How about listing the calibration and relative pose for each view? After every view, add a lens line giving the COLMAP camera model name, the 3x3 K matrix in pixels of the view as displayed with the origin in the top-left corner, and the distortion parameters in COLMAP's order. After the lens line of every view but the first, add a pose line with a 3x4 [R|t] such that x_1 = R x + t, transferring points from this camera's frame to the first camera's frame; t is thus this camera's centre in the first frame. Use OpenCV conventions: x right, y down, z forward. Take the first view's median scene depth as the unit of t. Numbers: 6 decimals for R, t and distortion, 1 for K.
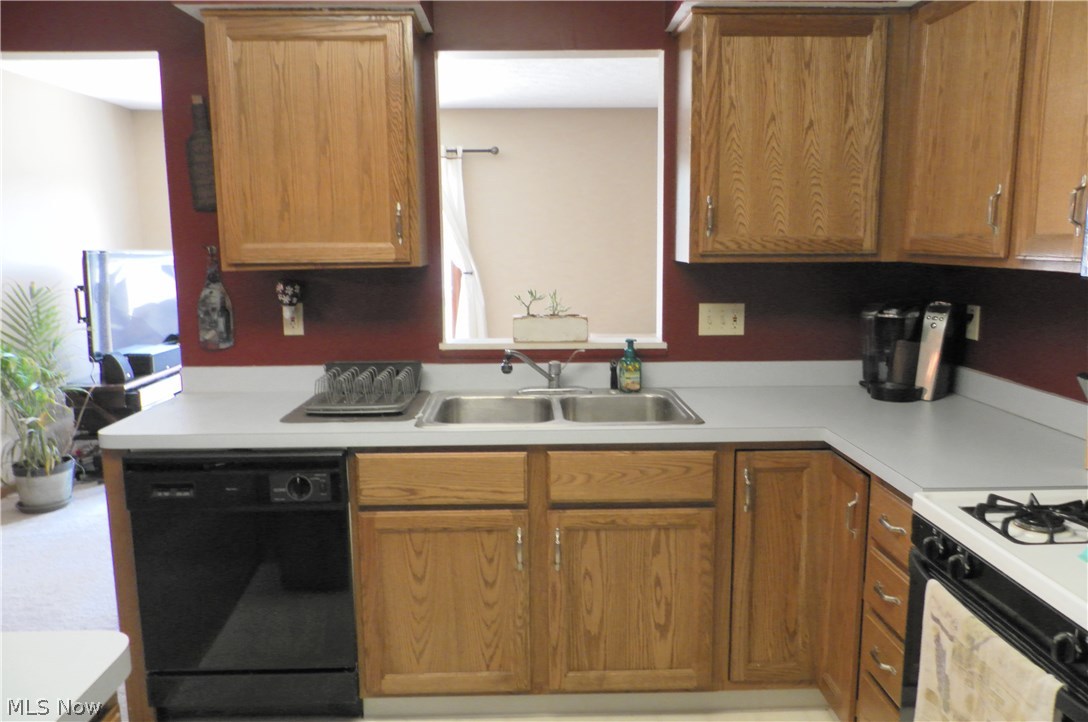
lens RADIAL K [[824.1, 0, 548.4], [0, 824.1, 363.3], [0, 0, 1]] dist [-0.011019, -0.000309]
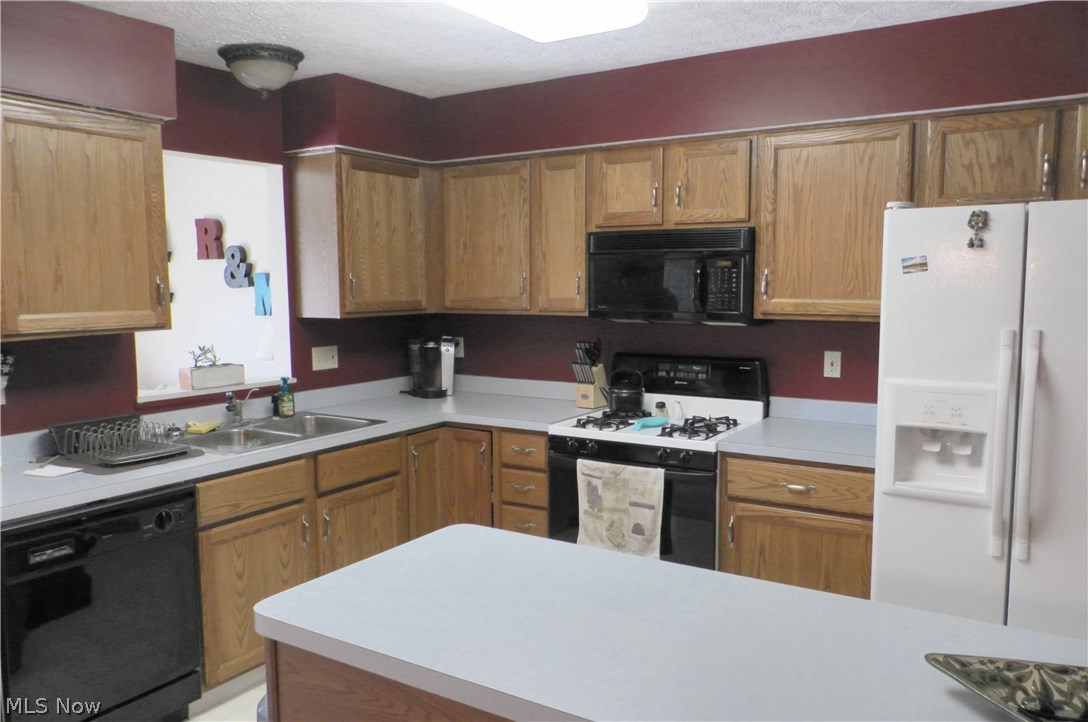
lens RADIAL K [[824.1, 0, 548.4], [0, 824.1, 363.3], [0, 0, 1]] dist [-0.011019, -0.000309]
pose [[0.554977, -0.080191, 0.827991, -0.869596], [0.130083, 0.991464, 0.008832, -0.008583], [-0.821632, 0.102806, 0.560671, -0.113037]]
